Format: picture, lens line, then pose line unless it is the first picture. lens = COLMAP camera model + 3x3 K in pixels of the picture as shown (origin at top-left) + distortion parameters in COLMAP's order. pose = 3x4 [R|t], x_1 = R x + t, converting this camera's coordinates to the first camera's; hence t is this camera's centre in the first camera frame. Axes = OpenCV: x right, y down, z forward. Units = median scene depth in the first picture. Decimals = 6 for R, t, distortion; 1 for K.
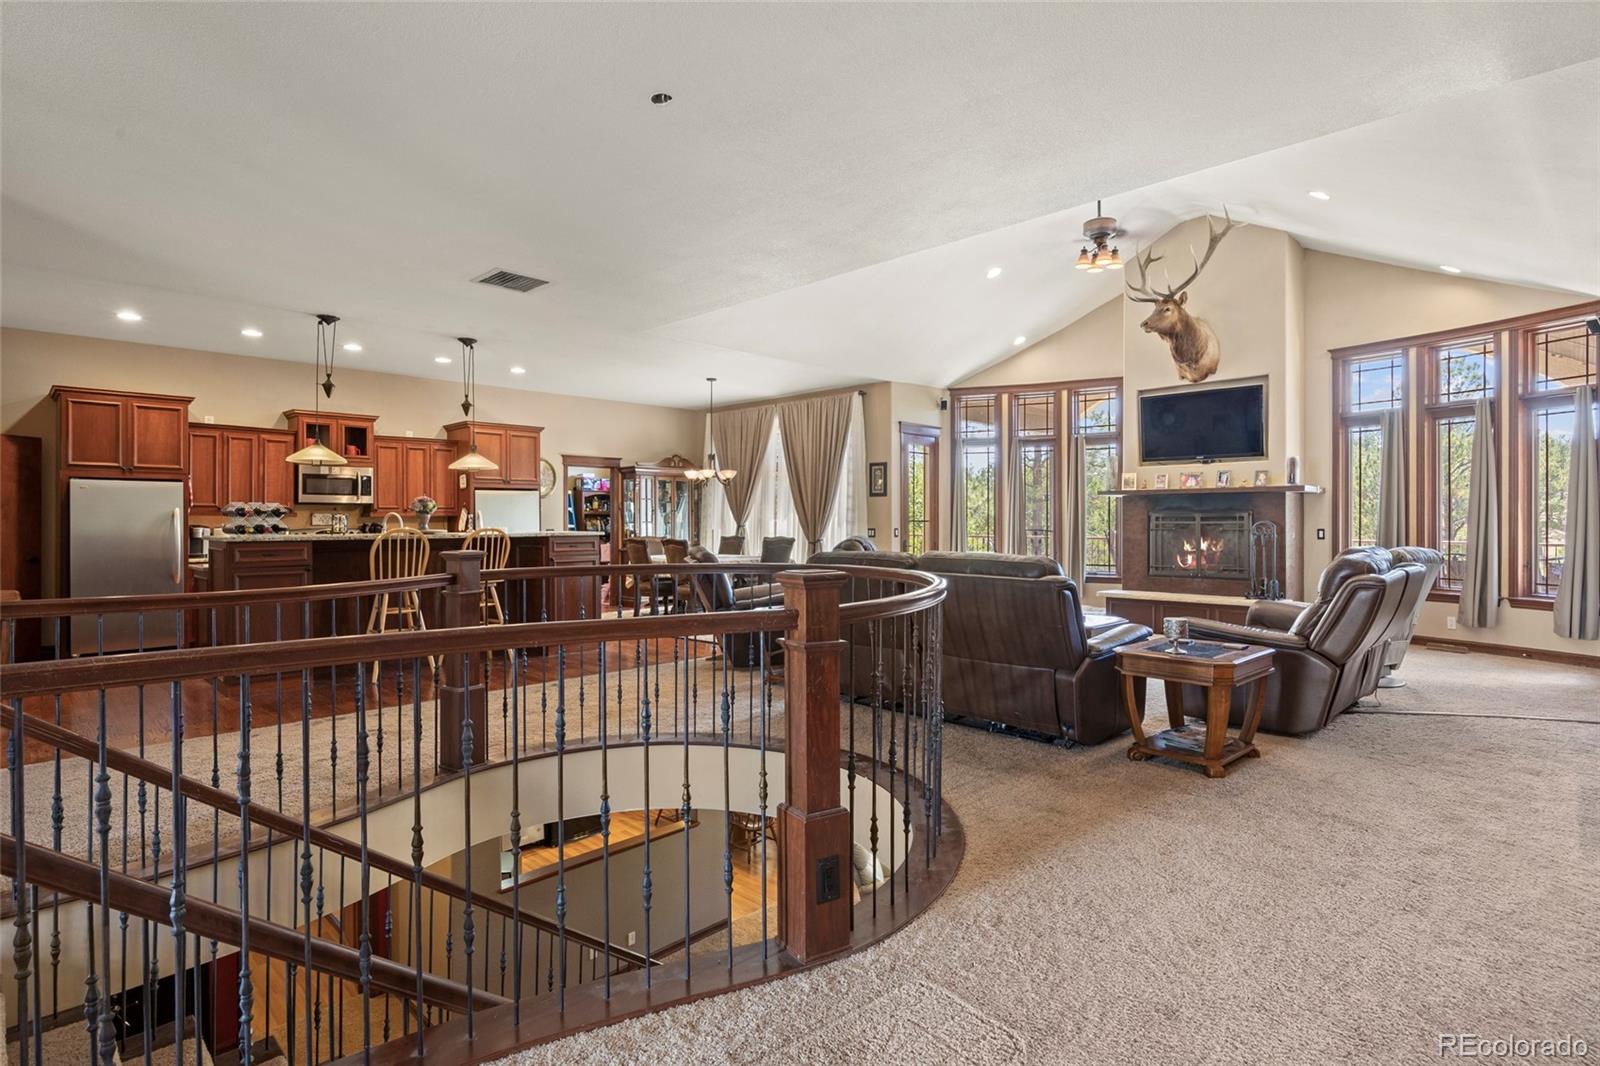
lens RADIAL K [[830.2, 0, 800.0], [0, 830.2, 533.0], [0, 0, 1]] dist [0.000088, -0.000001]
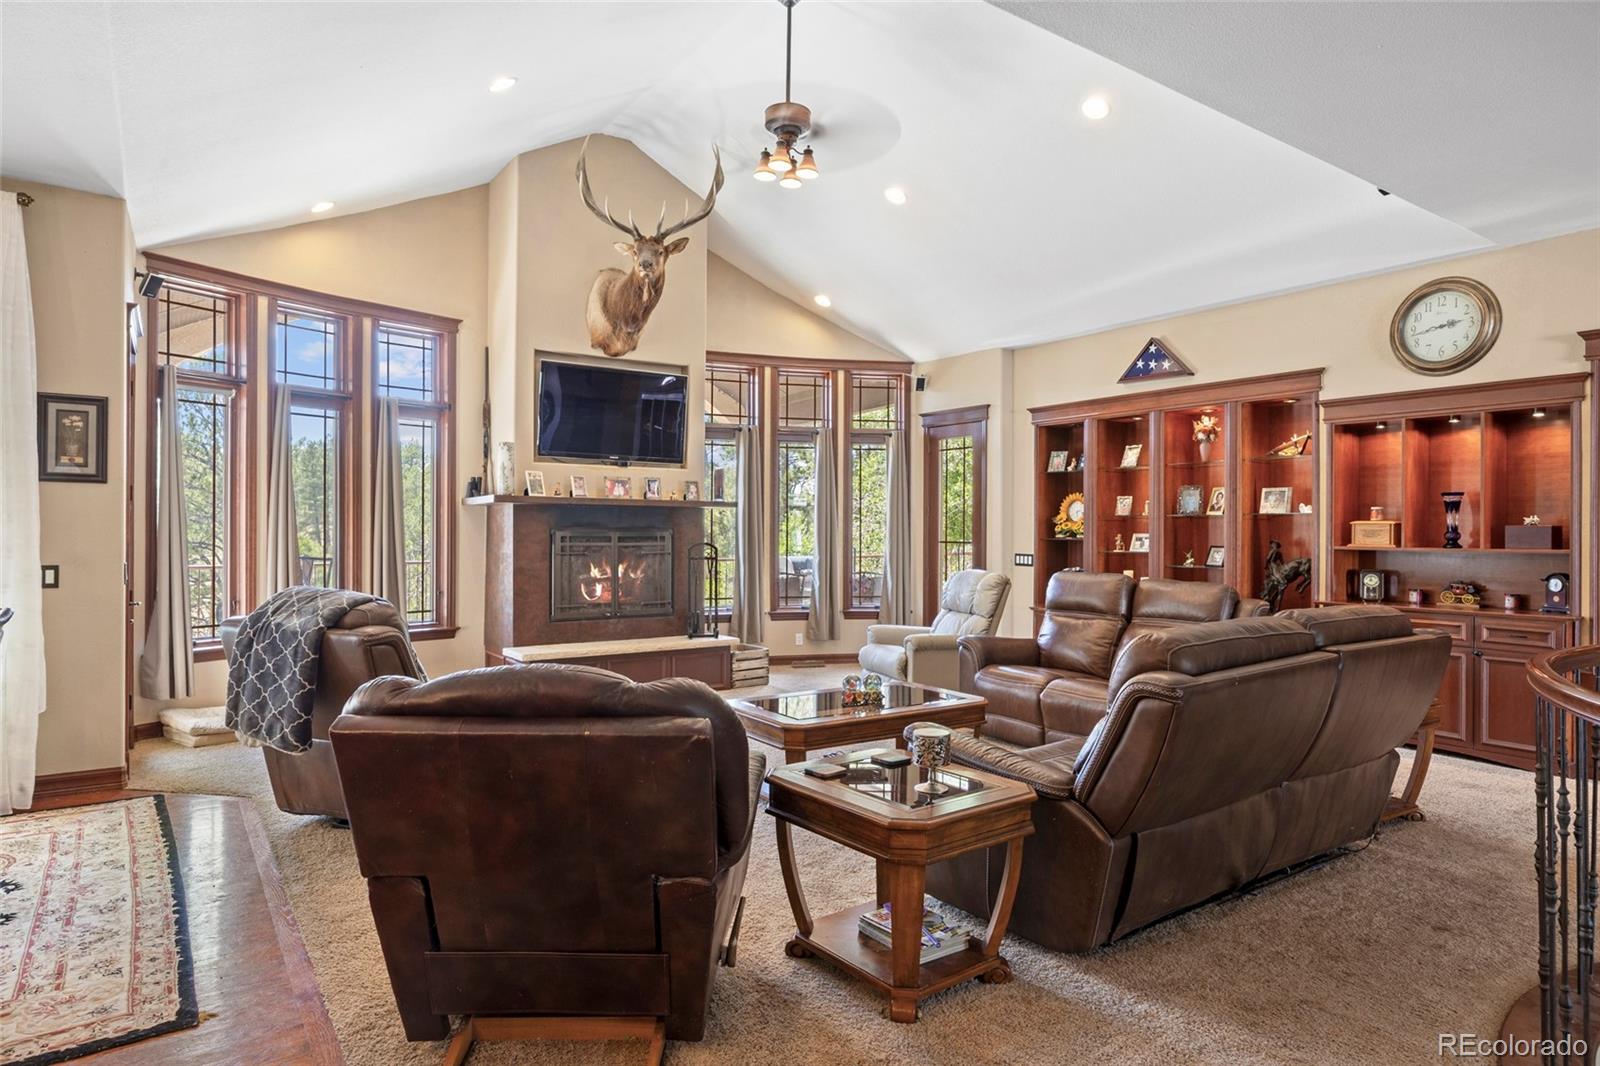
lens RADIAL K [[949.5, 0, 800.0], [0, 949.5, 533.0], [0, 0, 1]] dist [0.029904, 0.000373]
pose [[0.181703, 0.003238, 0.983348, -0.339630], [0.011408, 0.999920, -0.005401, -0.016446], [-0.983287, 0.012200, 0.181651, 0.692959]]
